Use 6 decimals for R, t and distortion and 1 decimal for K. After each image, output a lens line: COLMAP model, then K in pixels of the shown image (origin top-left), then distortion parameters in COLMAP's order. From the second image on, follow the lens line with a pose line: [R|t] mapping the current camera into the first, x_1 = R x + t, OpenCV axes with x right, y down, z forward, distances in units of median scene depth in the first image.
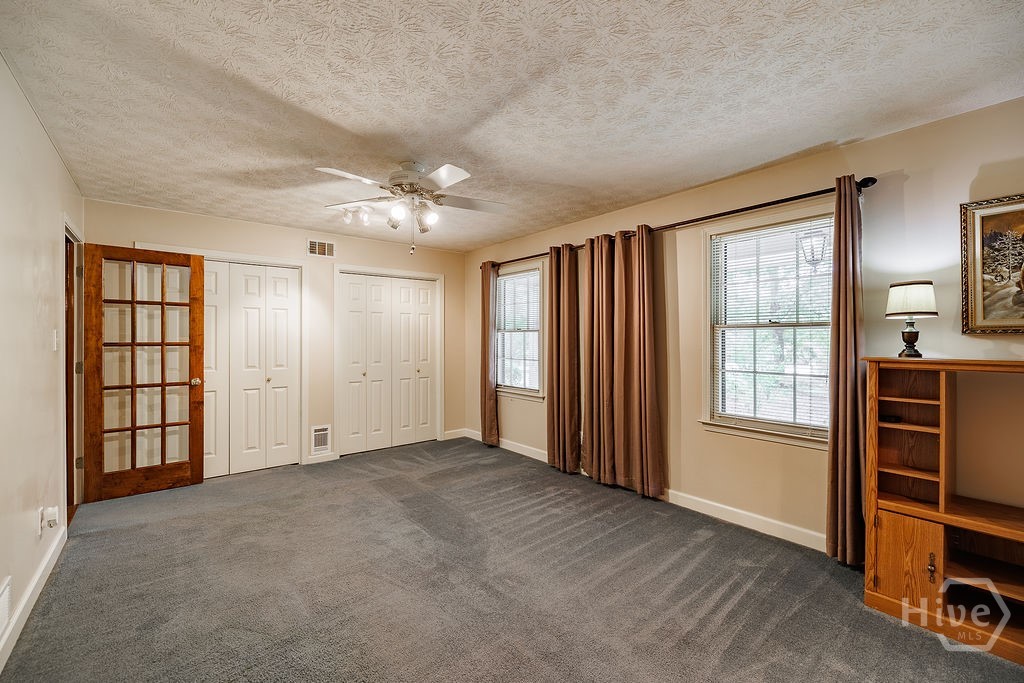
lens RADIAL K [[428.0, 0, 512.0], [0, 428.0, 341.5], [0, 0, 1]] dist [-0.000856, -0.000114]
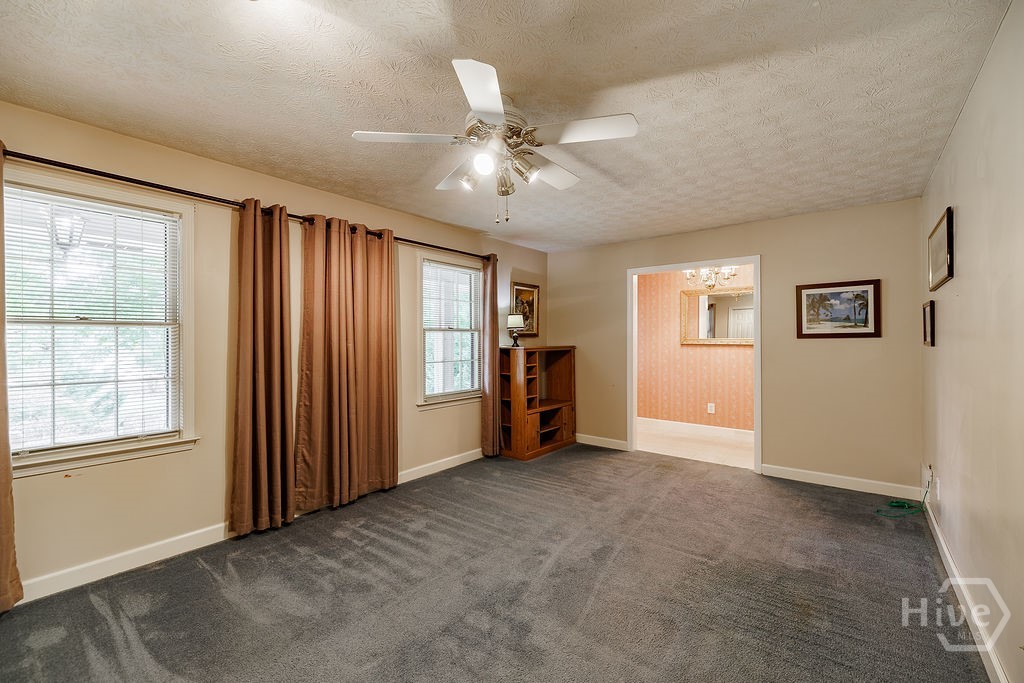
lens RADIAL K [[428.0, 0, 512.0], [0, 428.0, 341.5], [0, 0, 1]] dist [-0.000856, -0.000114]
pose [[-0.207911, -0.006690, 0.978125, -0.853975], [0.006490, 0.999945, 0.008219, -0.007997], [-0.978126, 0.008057, -0.207856, 1.010676]]
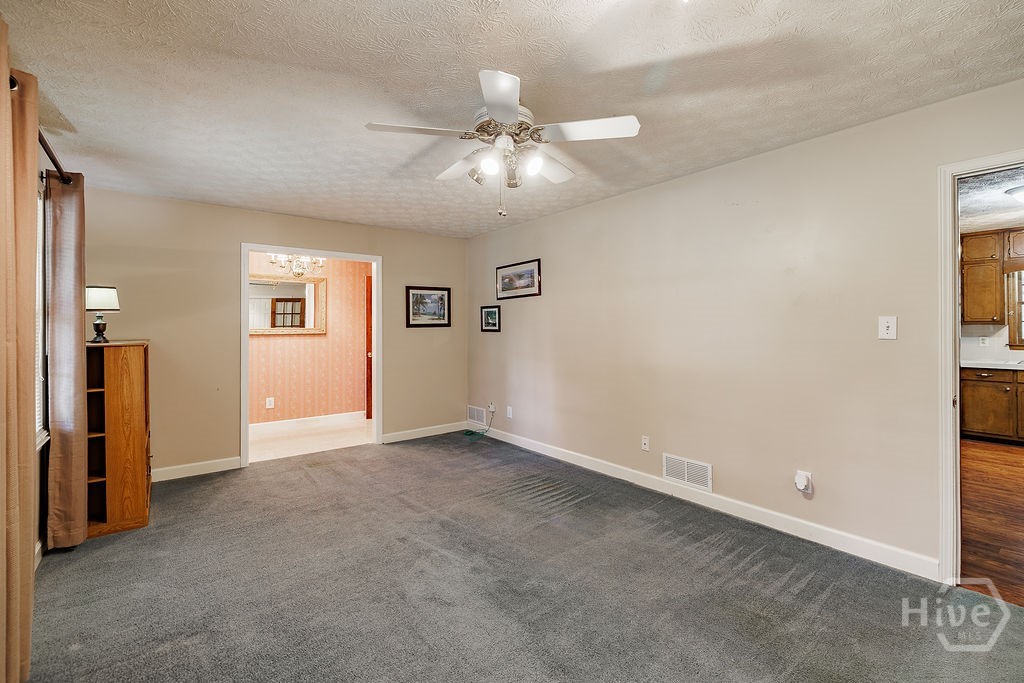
lens RADIAL K [[451.8, 0, 511.5], [0, 451.8, 332.0], [0, 0, 1]] dist [-0.000504, 0.000258]
pose [[-0.999830, 0.004005, 0.017993, -0.227938], [0.004263, 0.999888, 0.014321, -0.007535], [-0.017934, 0.014395, -0.999736, 1.597382]]
